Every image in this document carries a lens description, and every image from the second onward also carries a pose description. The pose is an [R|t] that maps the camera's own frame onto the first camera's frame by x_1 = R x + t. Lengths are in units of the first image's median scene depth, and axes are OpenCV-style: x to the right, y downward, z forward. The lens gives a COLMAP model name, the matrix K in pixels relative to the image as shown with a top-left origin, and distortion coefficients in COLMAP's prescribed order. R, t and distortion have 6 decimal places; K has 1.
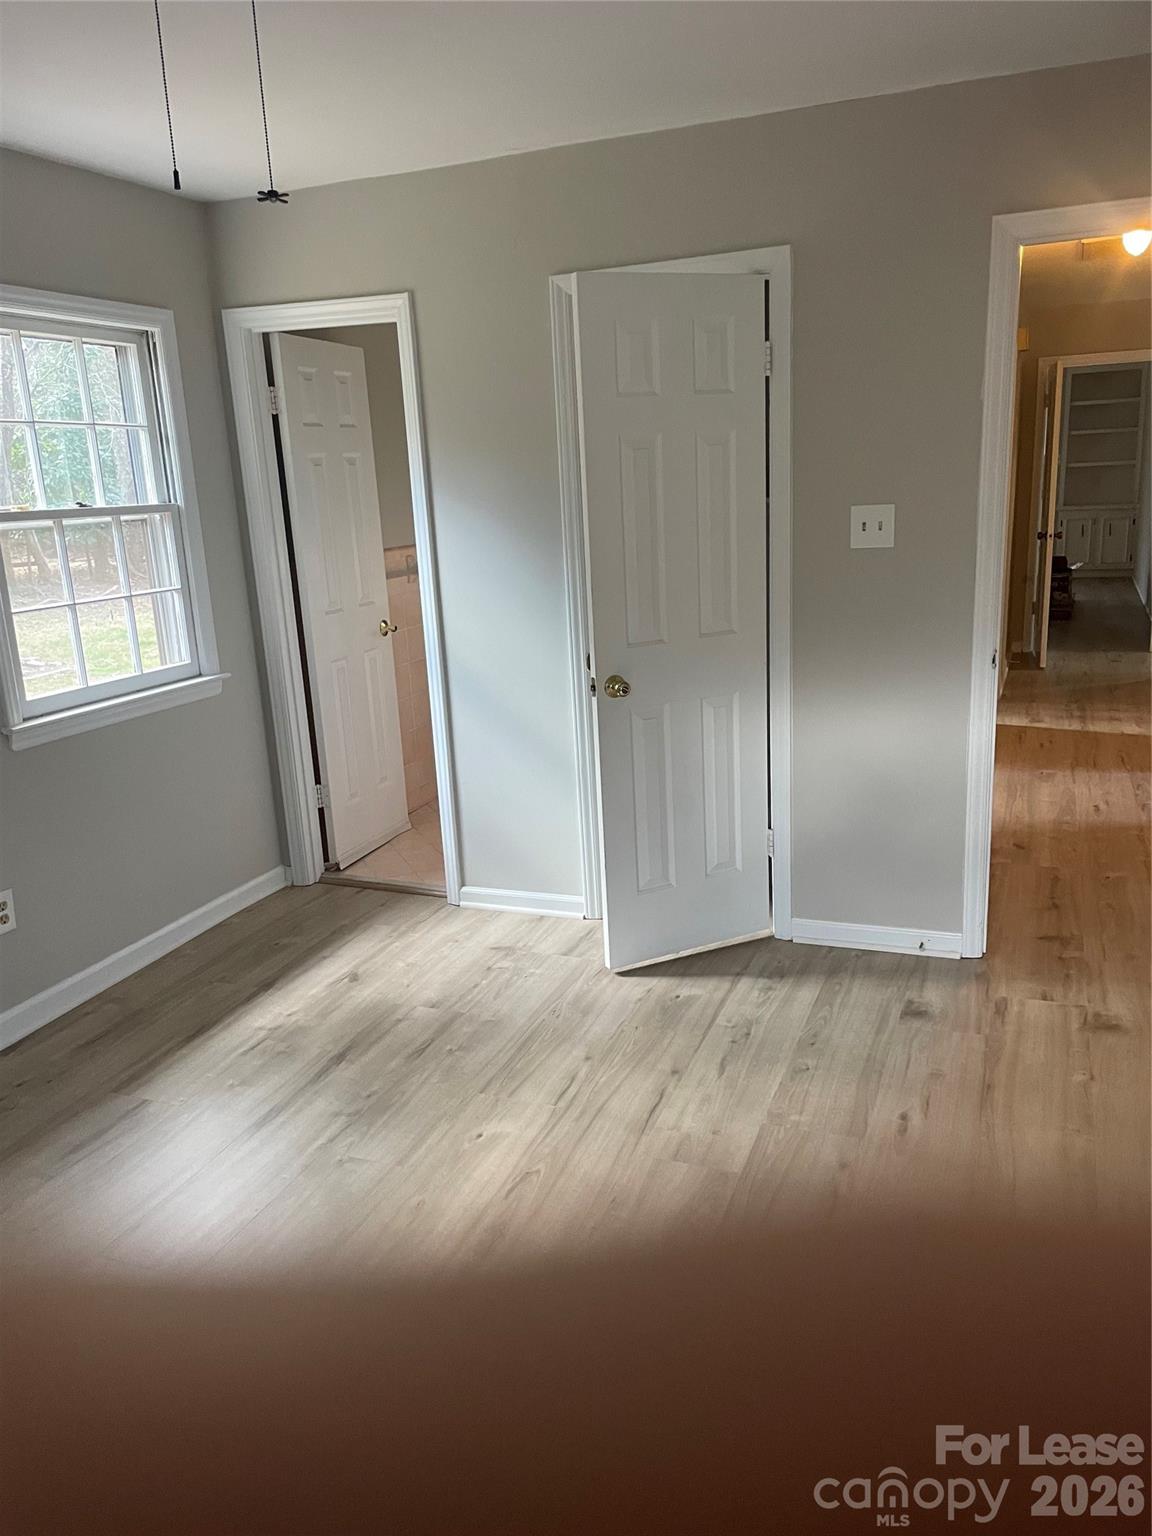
lens RADIAL K [[1155.4, 0, 570.4], [0, 1155.4, 766.8], [0, 0, 1]] dist [0.048230, -0.051977]
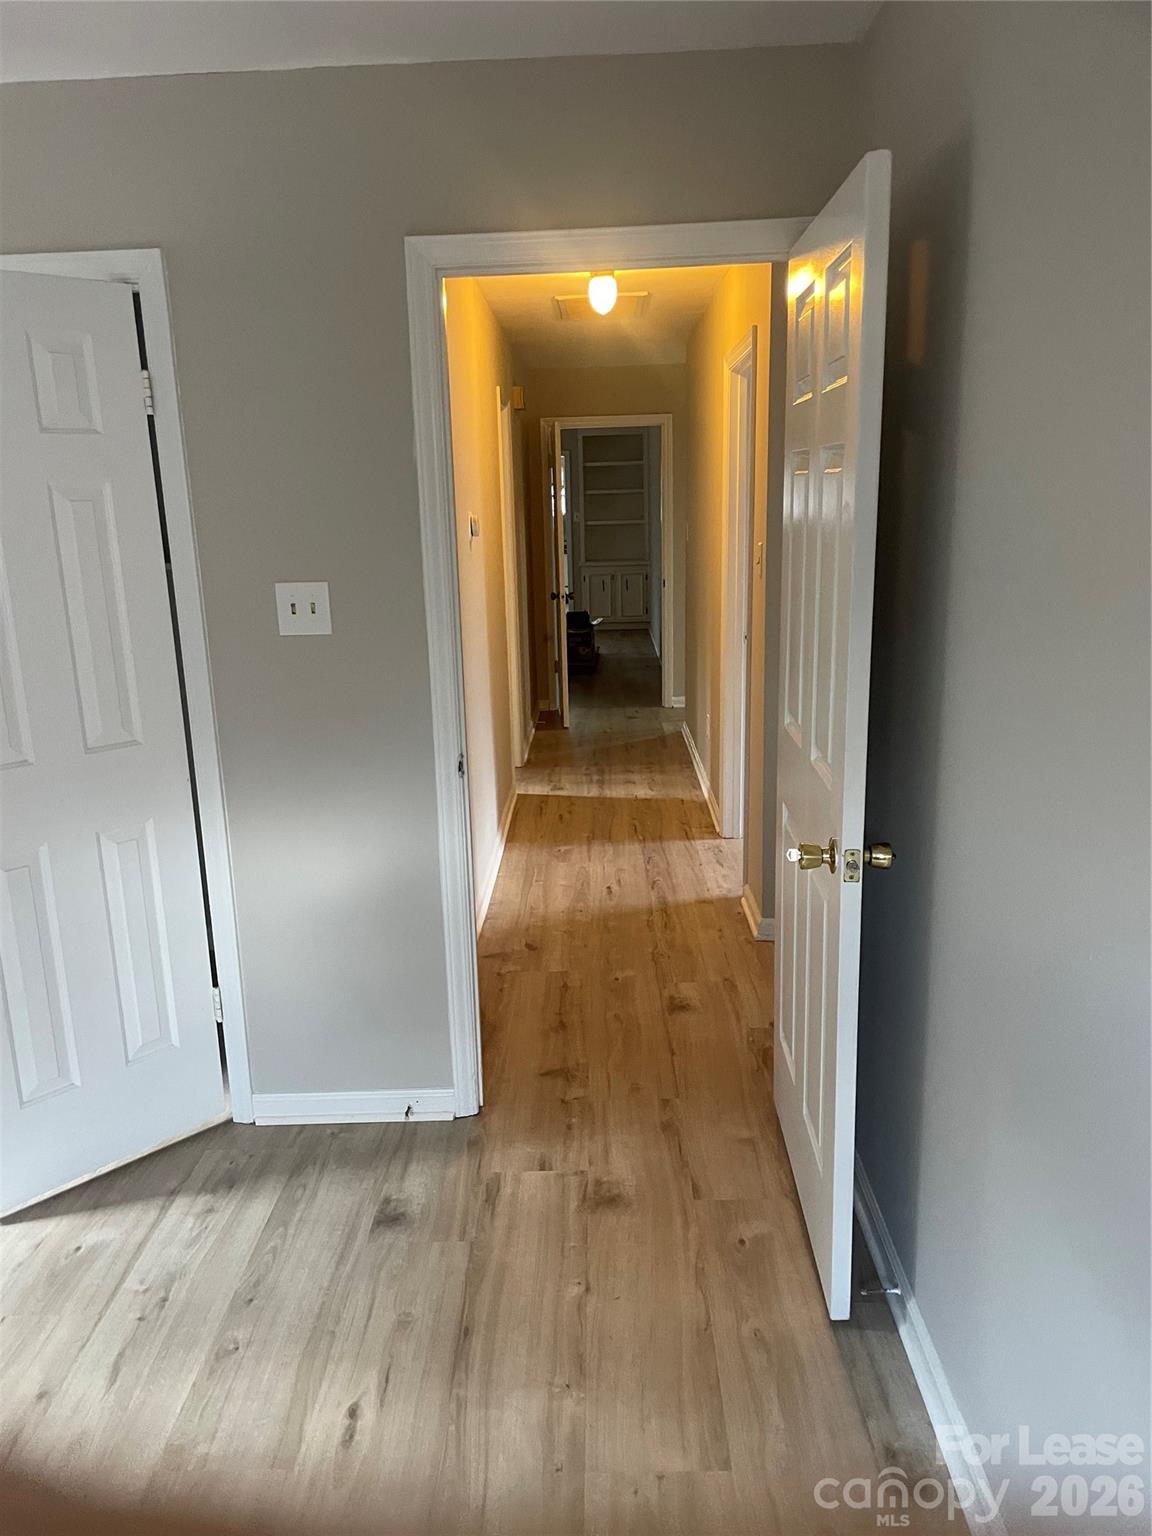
lens RADIAL K [[1155.4, 0, 572.7], [0, 1155.4, 778.3], [0, 0, 1]] dist [0.048230, -0.051977]
pose [[0.932344, -0.062746, 0.356087, 0.135408], [0.073395, 0.997167, -0.016459, -0.060514], [-0.354045, 0.041480, 0.934308, 0.181889]]
